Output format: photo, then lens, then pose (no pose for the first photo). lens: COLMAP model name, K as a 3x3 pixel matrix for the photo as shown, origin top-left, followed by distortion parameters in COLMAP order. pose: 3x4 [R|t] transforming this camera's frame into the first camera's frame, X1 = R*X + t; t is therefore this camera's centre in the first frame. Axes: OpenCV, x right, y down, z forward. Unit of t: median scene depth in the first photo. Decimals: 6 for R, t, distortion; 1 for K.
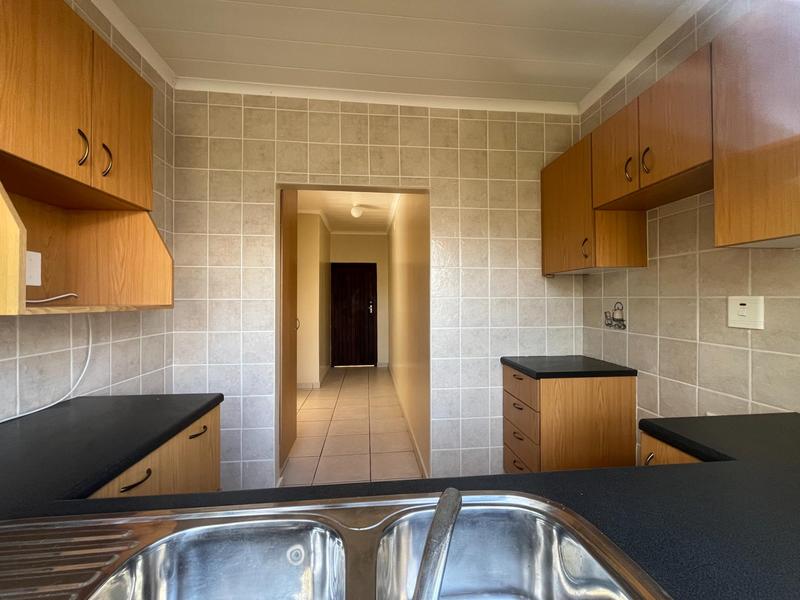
lens RADIAL K [[328.0, 0, 400.0], [0, 328.0, 302.3], [0, 0, 1]] dist [-0.001366, 0.000677]
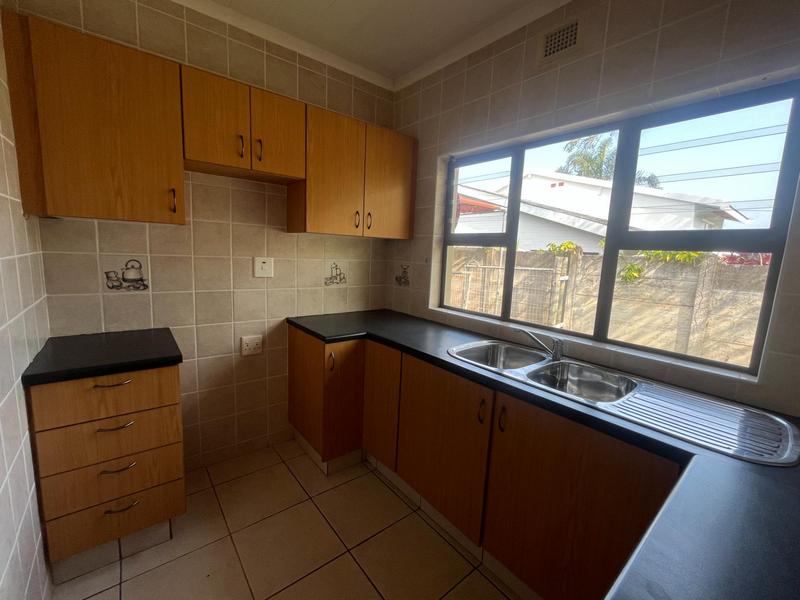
lens RADIAL K [[328.0, 0, 394.8], [0, 328.0, 297.7], [0, 0, 1]] dist [-0.001366, 0.000677]
pose [[-0.534716, -0.141575, 0.833088, -0.387857], [-0.038000, 0.988897, 0.143663, -0.045355], [-0.844177, 0.045162, -0.534159, 0.761081]]
